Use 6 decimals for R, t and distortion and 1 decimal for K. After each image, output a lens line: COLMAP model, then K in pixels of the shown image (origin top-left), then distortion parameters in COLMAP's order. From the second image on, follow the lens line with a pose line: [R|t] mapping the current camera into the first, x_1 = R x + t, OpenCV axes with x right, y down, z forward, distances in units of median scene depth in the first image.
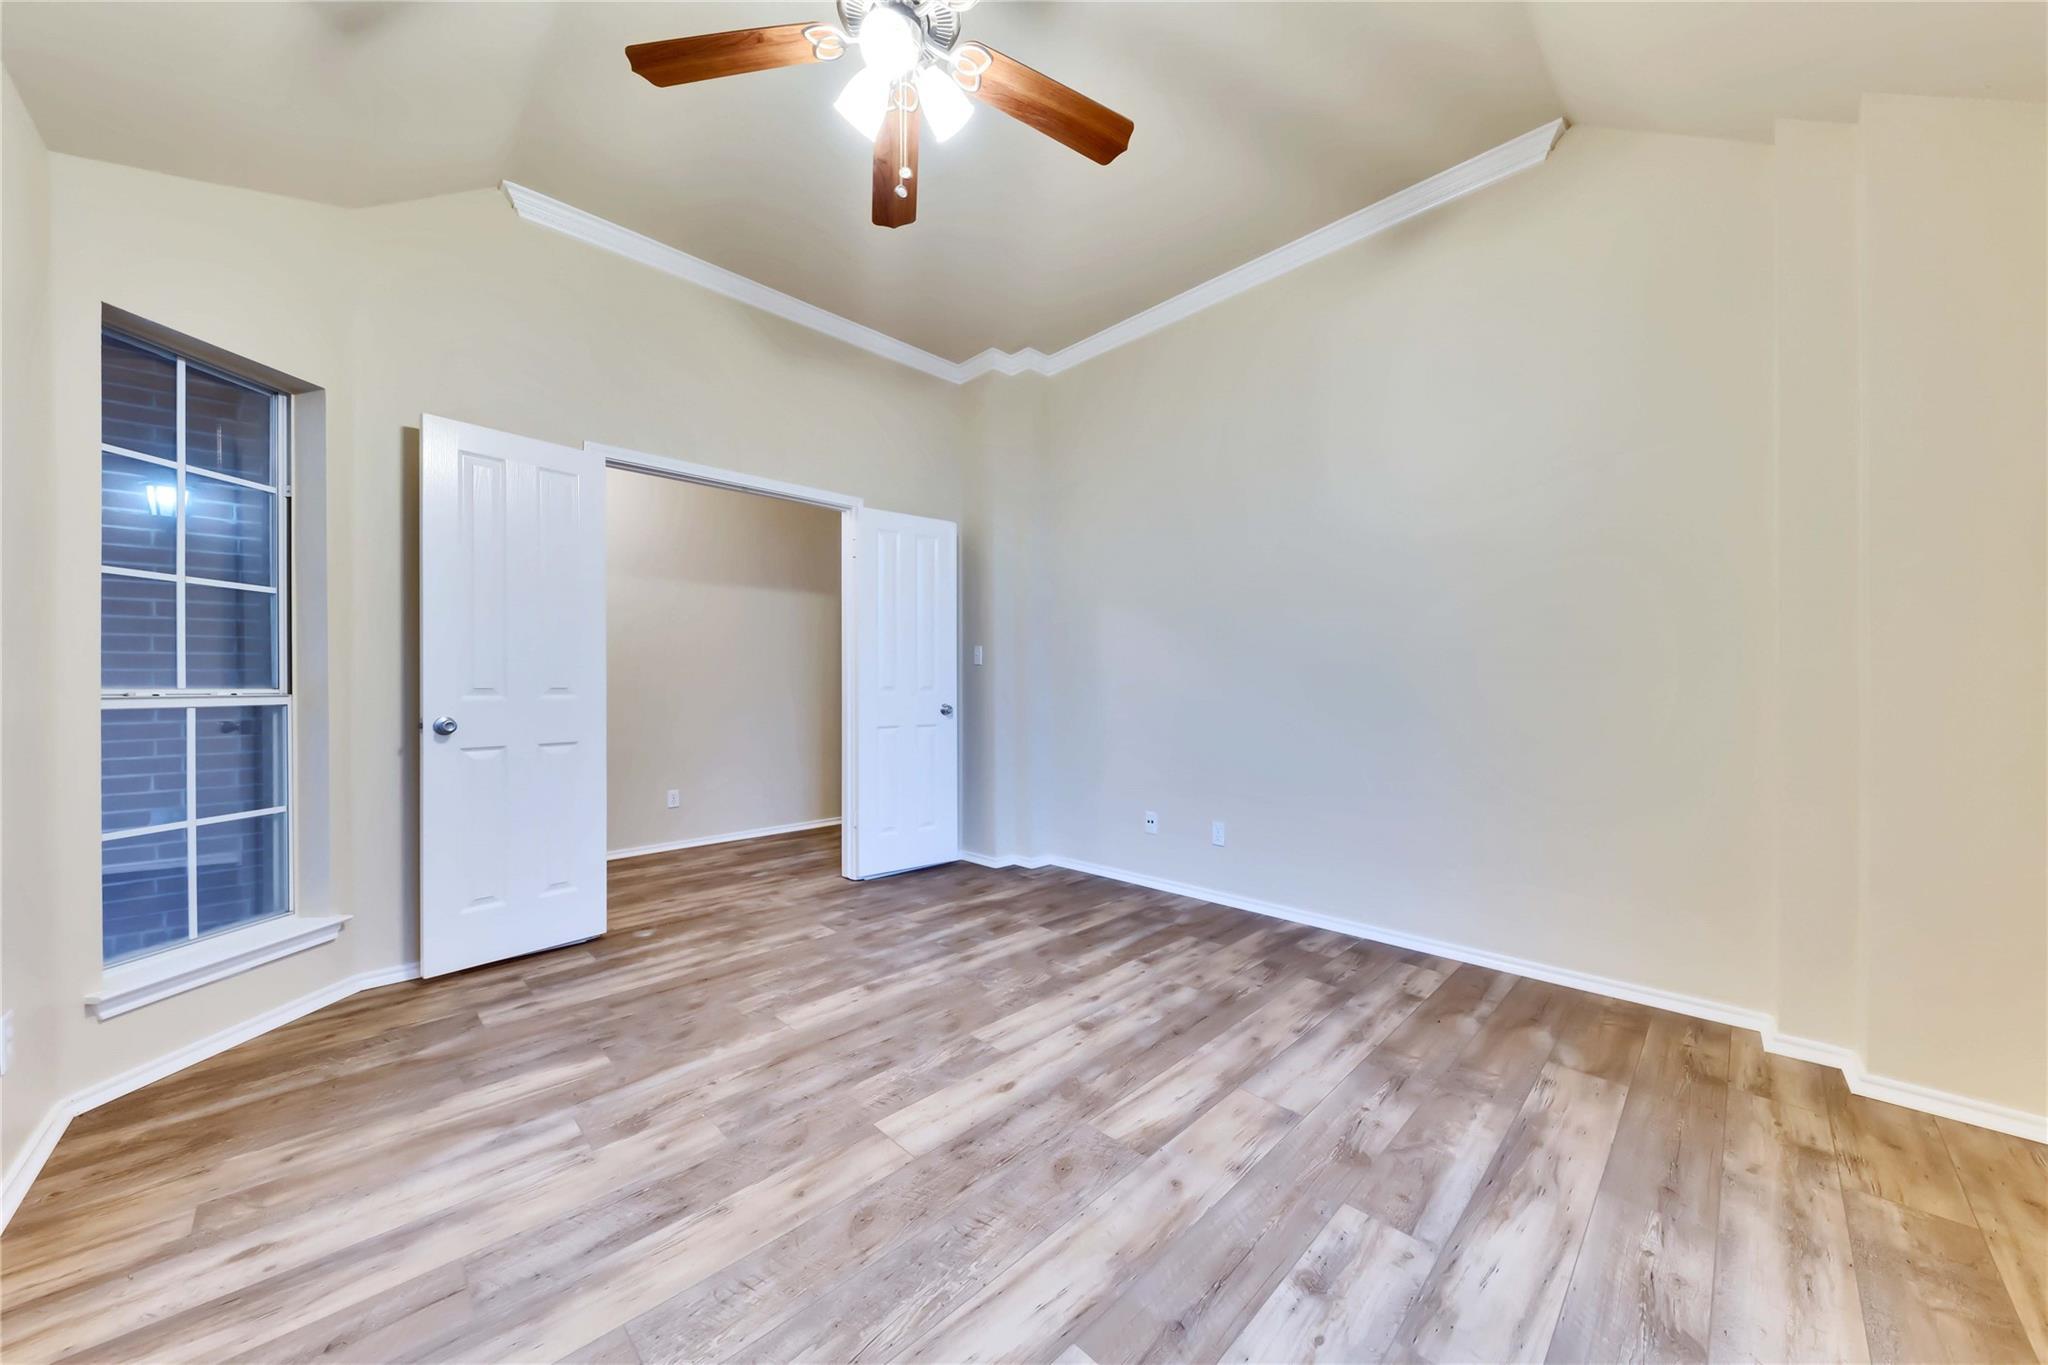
lens RADIAL K [[698.5, 0, 1028.4], [0, 698.5, 686.3], [0, 0, 1]] dist [0.003079, -0.000250]
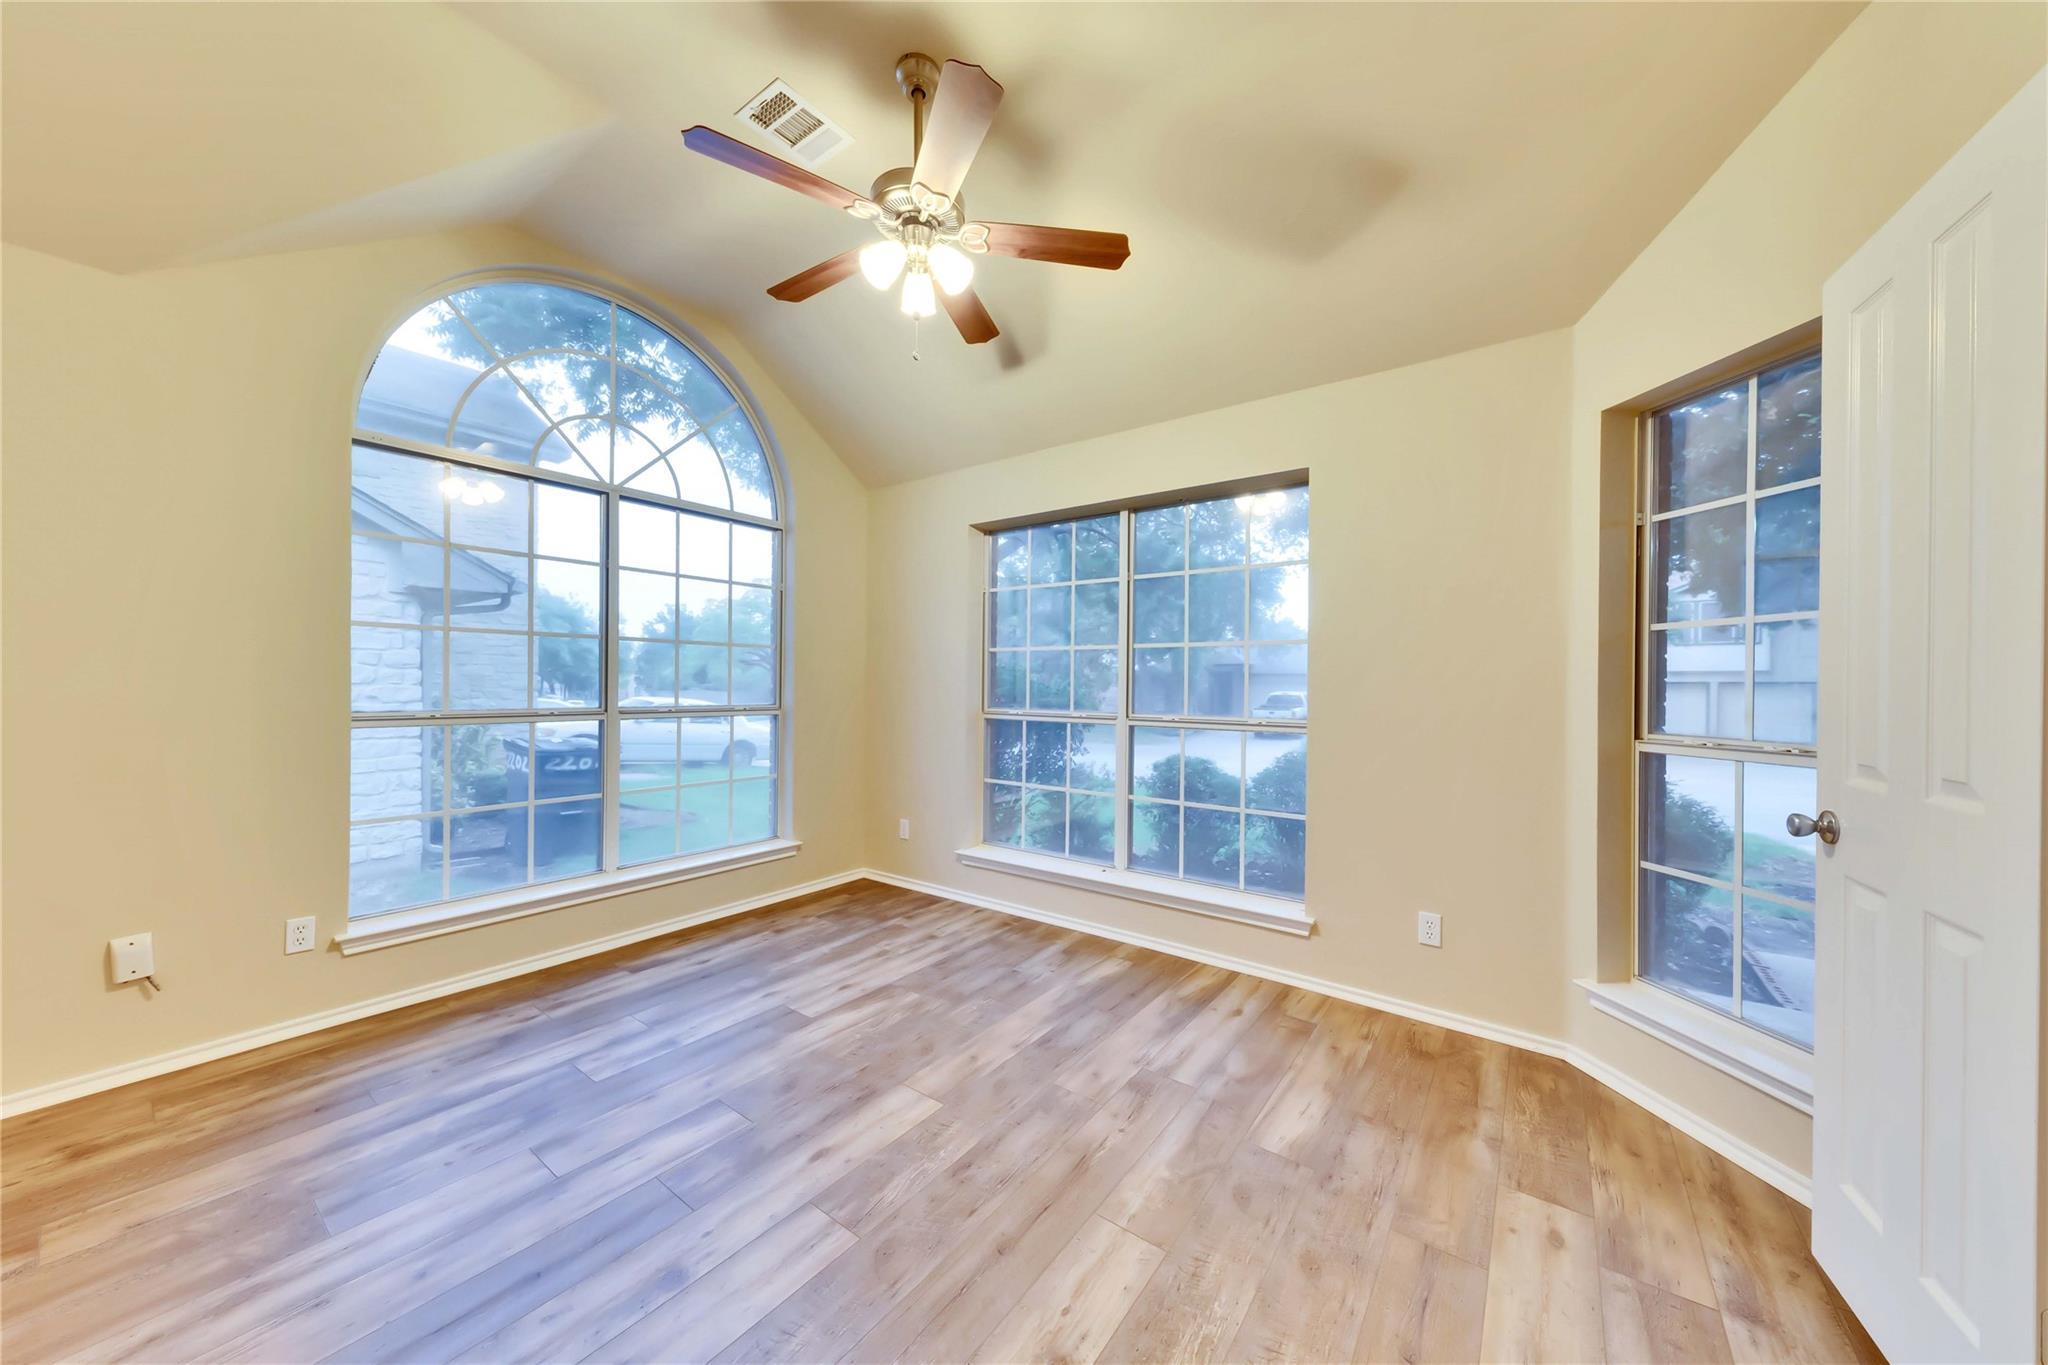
lens RADIAL K [[698.5, 0, 1028.4], [0, 698.5, 686.3], [0, 0, 1]] dist [0.003079, -0.000250]
pose [[-0.988810, -0.003993, -0.149125, -0.173170], [-0.004531, 0.999984, 0.003271, -0.075410], [0.149110, 0.003910, -0.988813, 2.042877]]
